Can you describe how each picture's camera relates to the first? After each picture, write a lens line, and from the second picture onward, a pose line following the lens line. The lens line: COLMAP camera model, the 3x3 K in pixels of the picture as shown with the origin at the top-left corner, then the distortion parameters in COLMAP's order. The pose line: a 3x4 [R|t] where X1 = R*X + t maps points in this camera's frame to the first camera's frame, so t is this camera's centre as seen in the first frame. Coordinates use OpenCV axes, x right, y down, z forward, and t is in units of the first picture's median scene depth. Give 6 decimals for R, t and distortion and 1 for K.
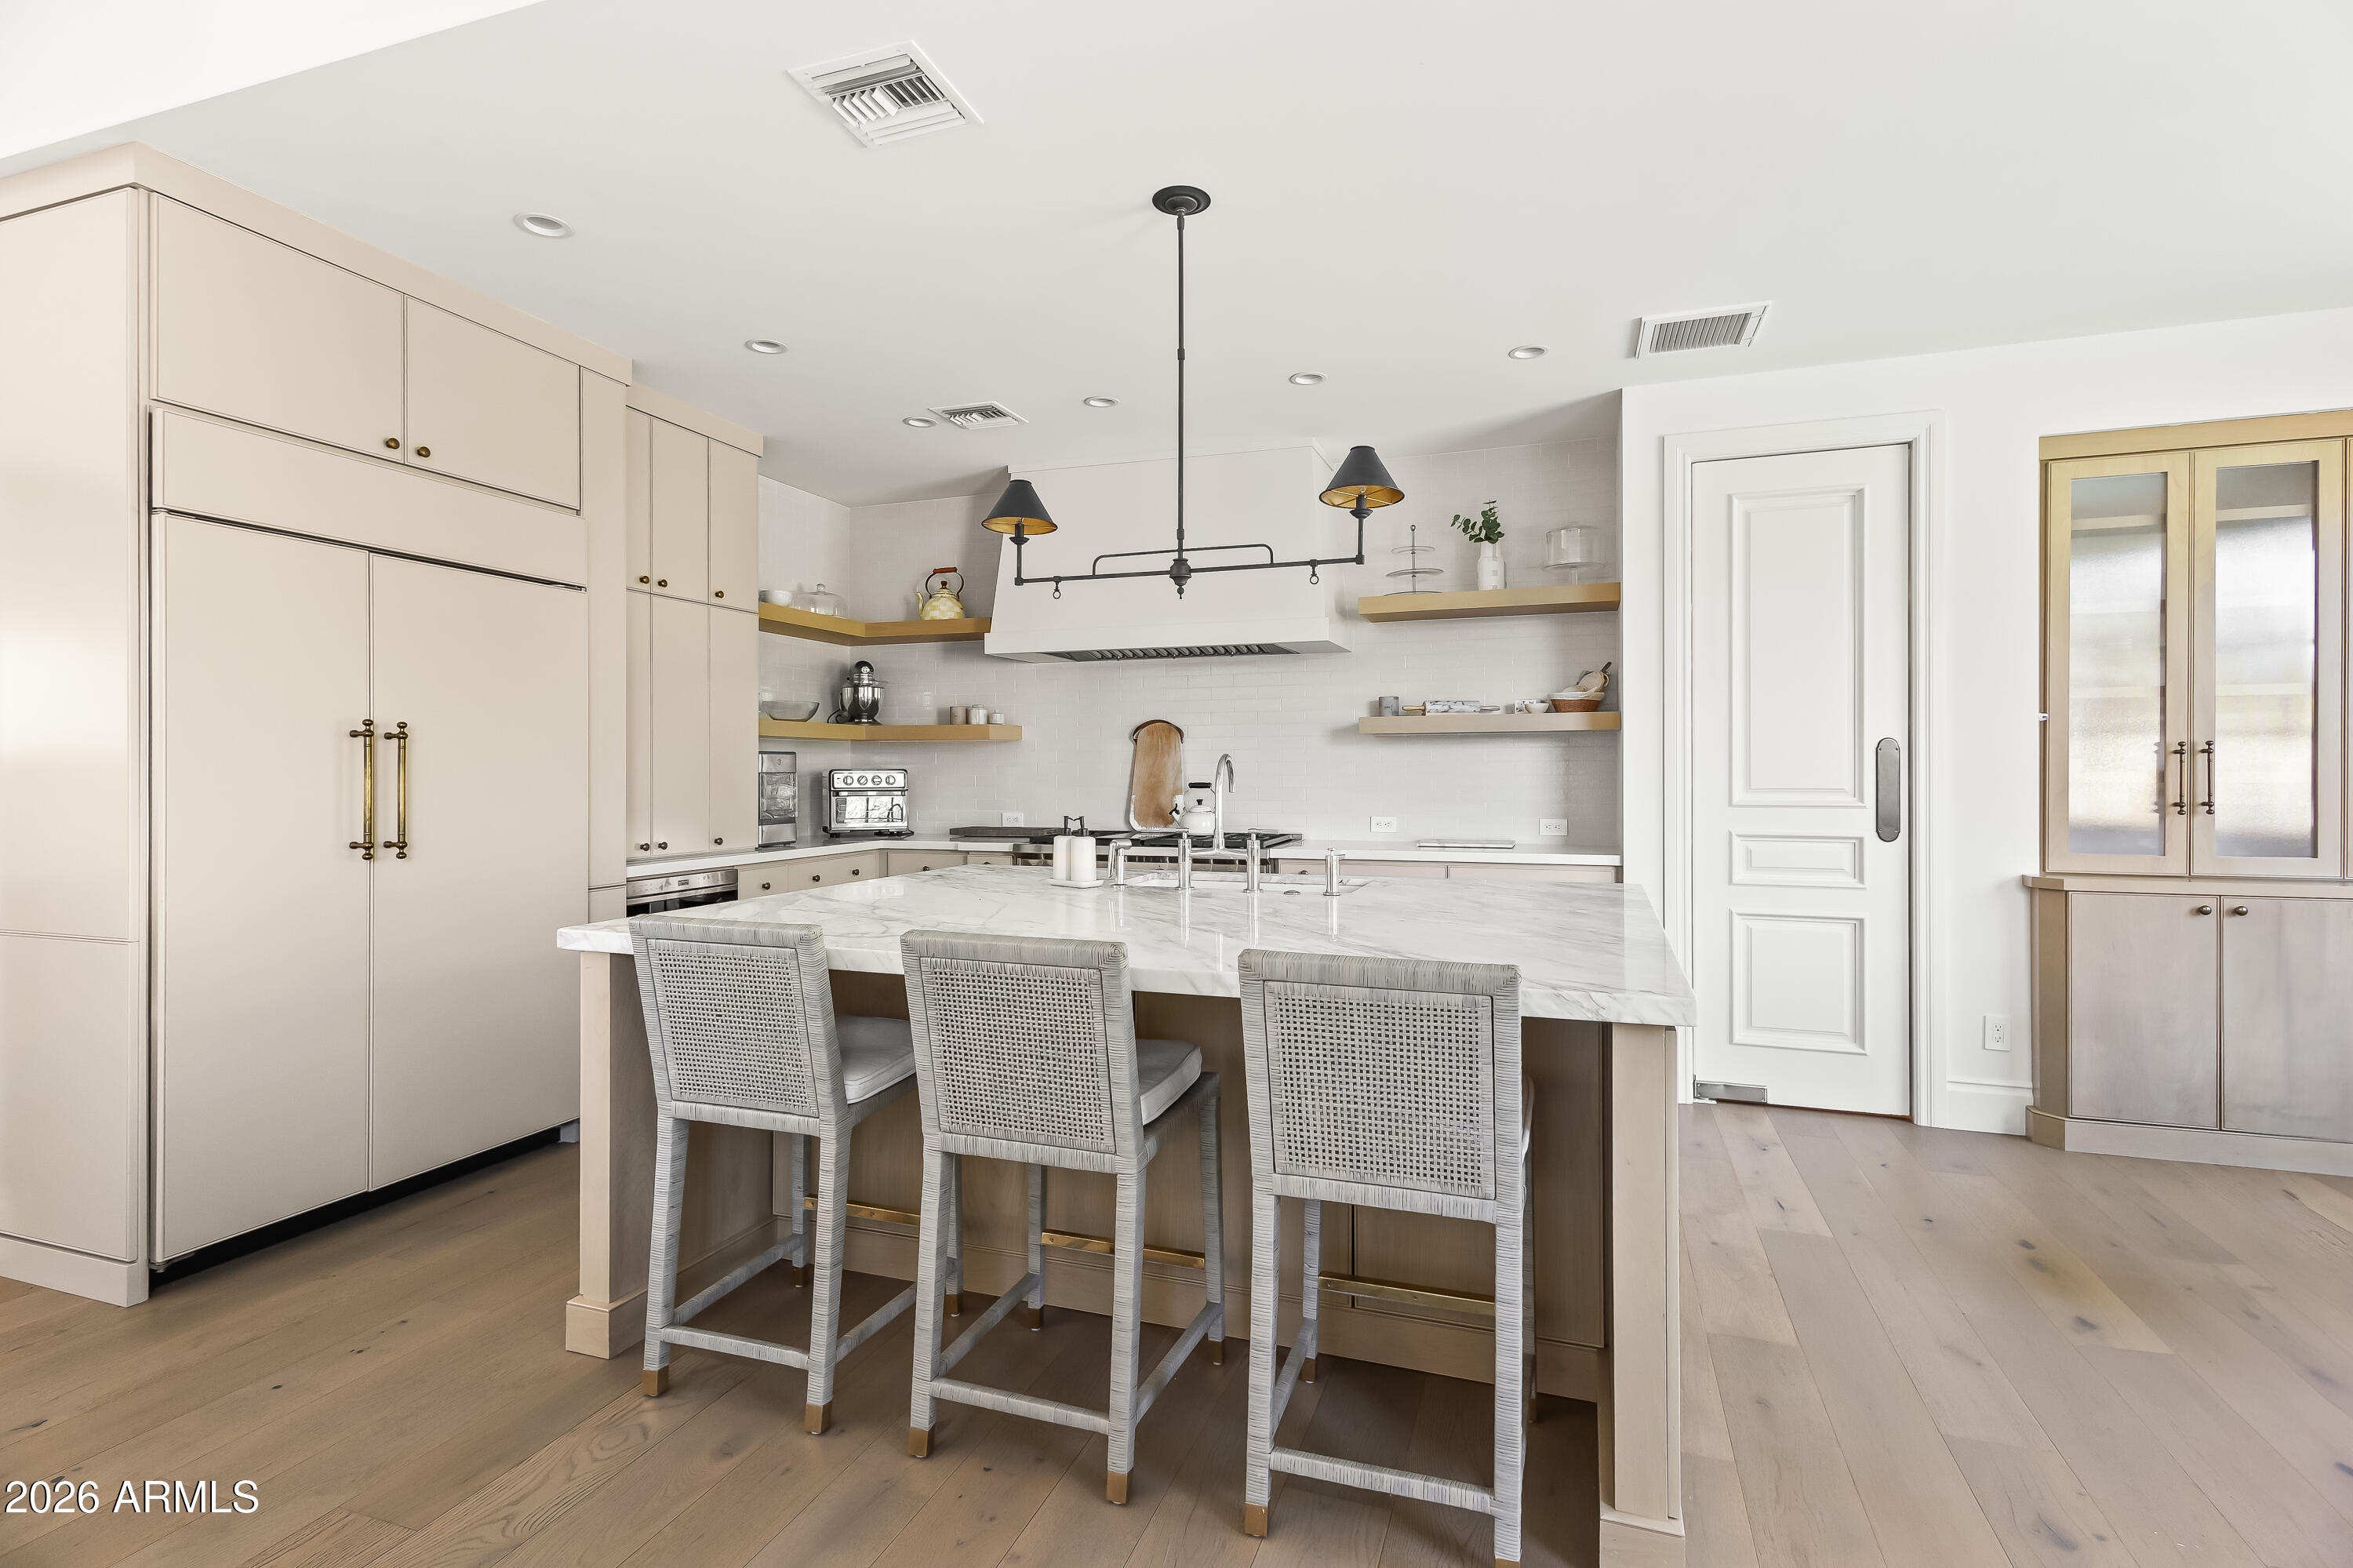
lens RADIAL K [[1112.4, 0, 1184.6], [0, 1112.4, 765.3], [0, 0, 1]] dist [0.002987, -0.000885]
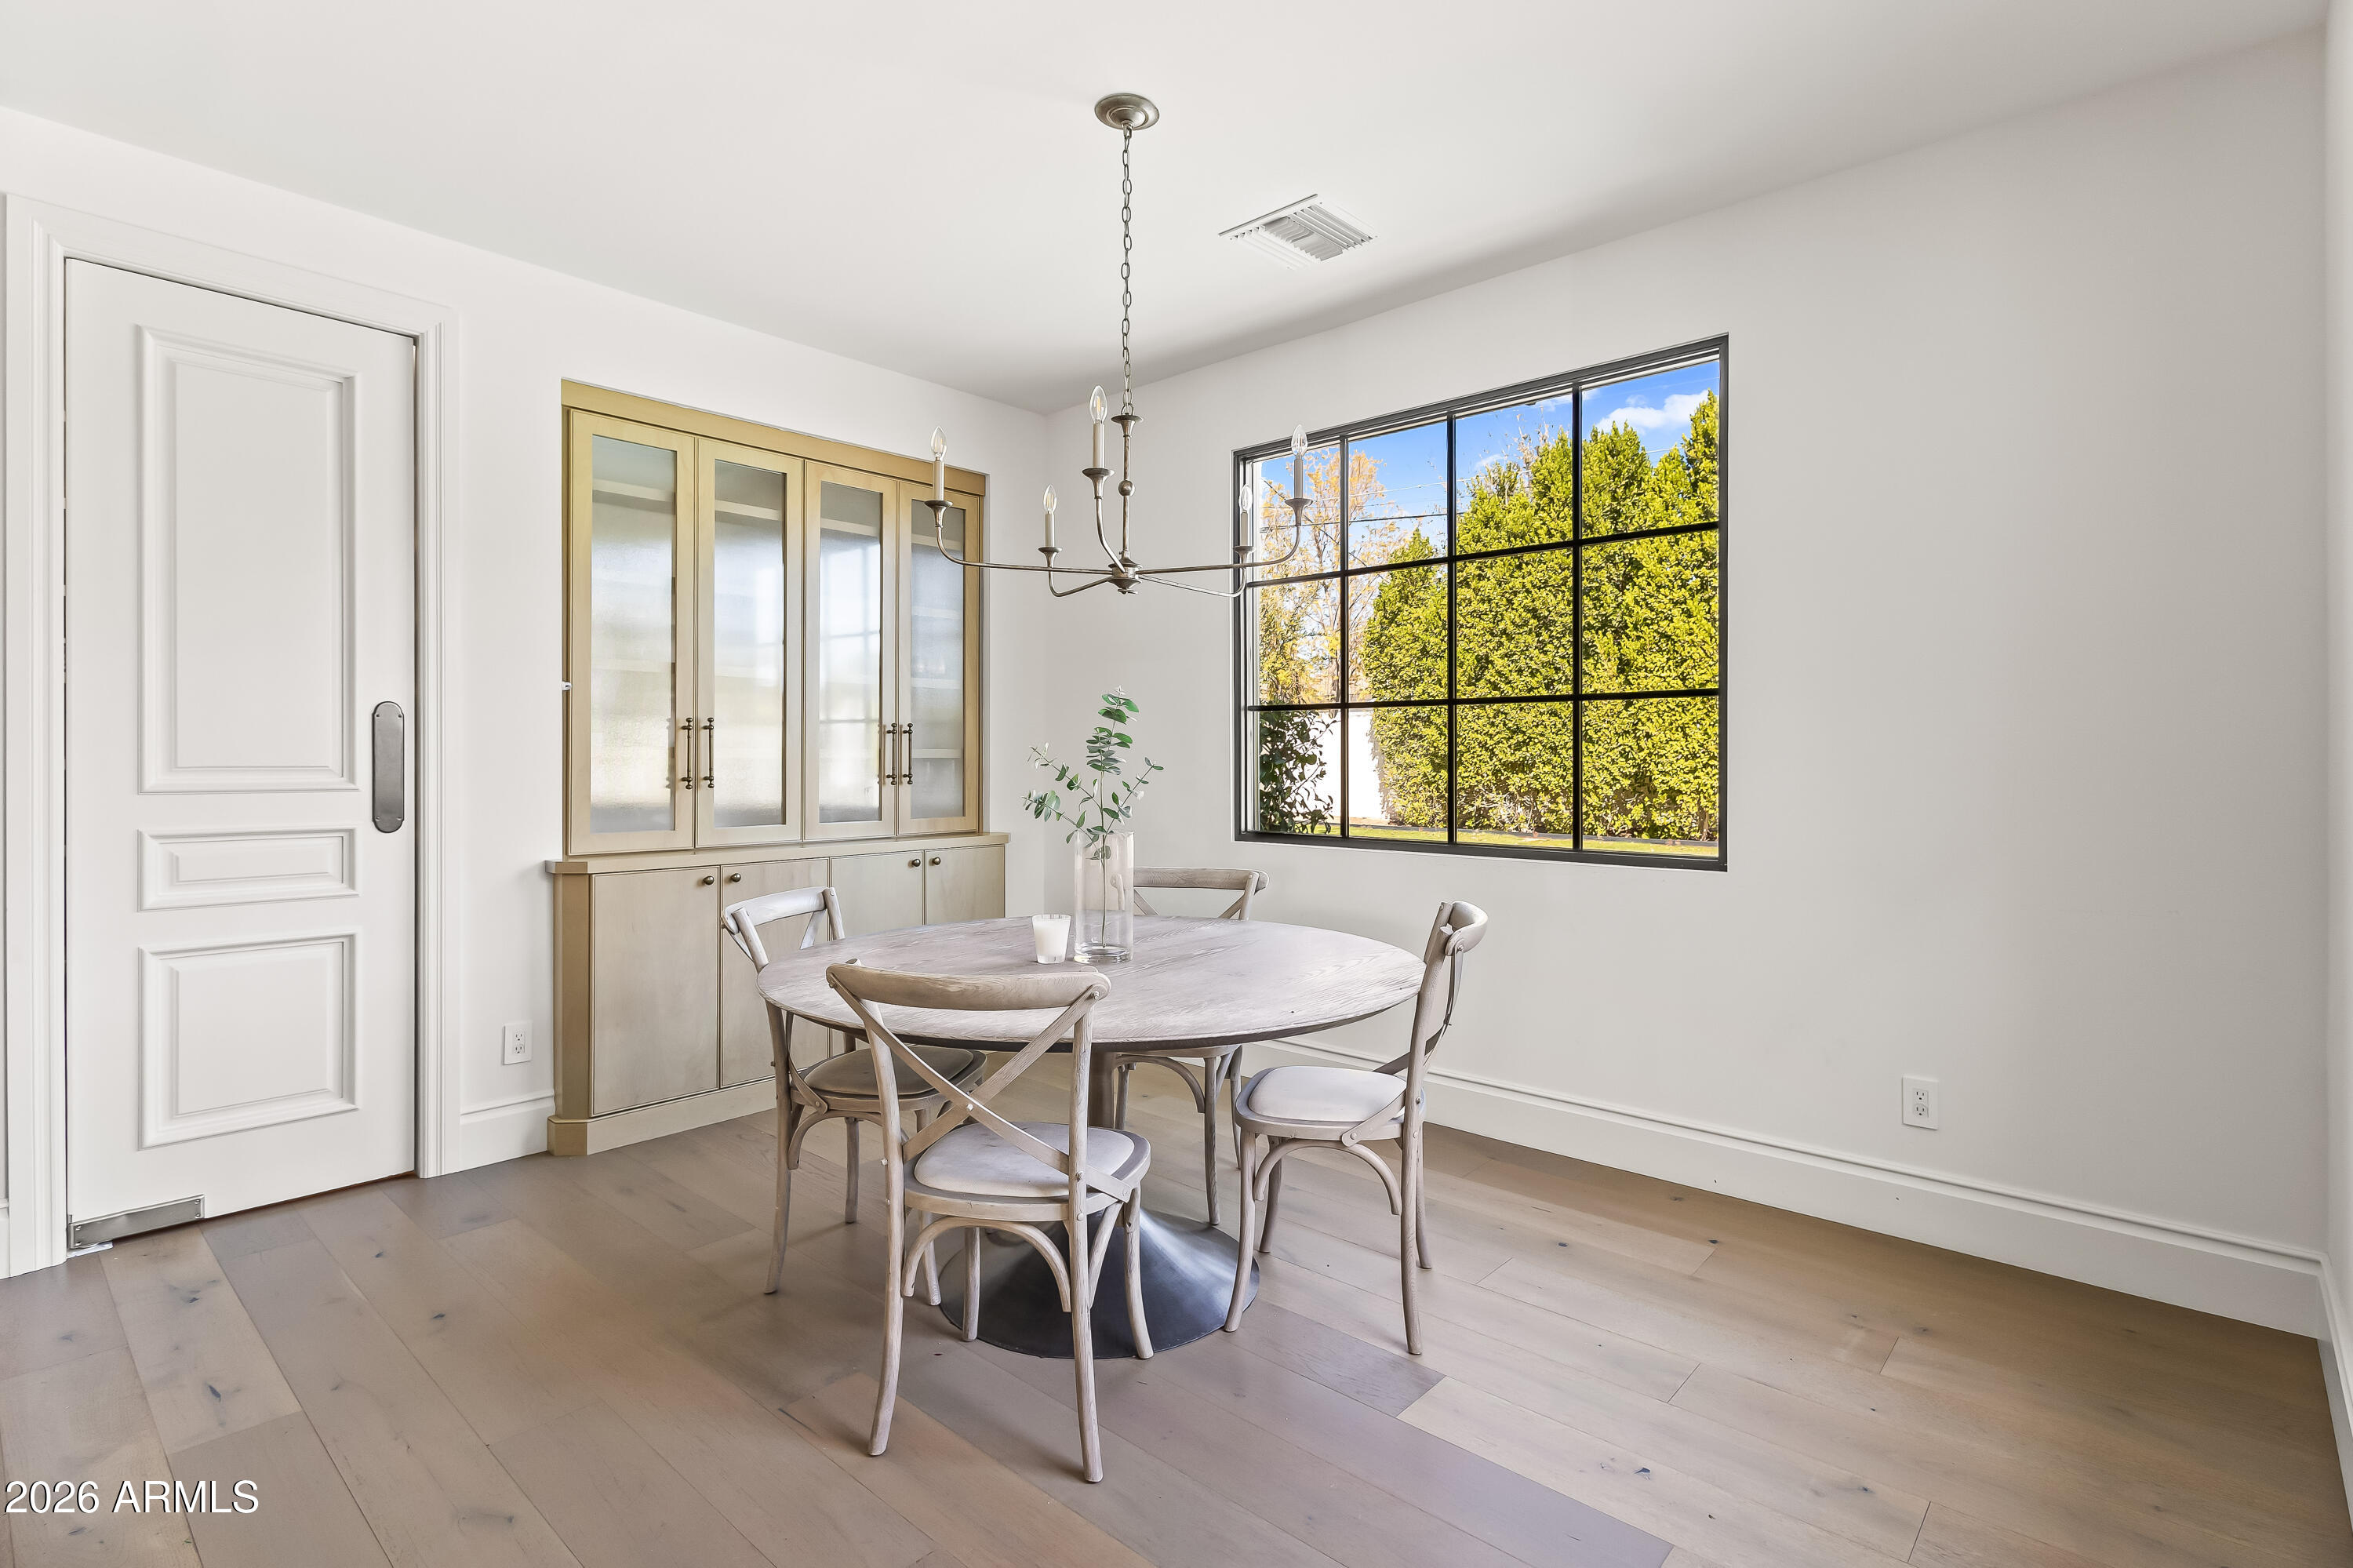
lens RADIAL K [[1112.4, 0, 1190.3], [0, 1112.4, 765.1], [0, 0, 1]] dist [0.002987, -0.000885]
pose [[0.397163, -0.001614, 0.917747, 0.133589], [-0.000967, 0.999997, 0.002178, 0.018678], [-0.917748, -0.001752, 0.397160, 0.164005]]
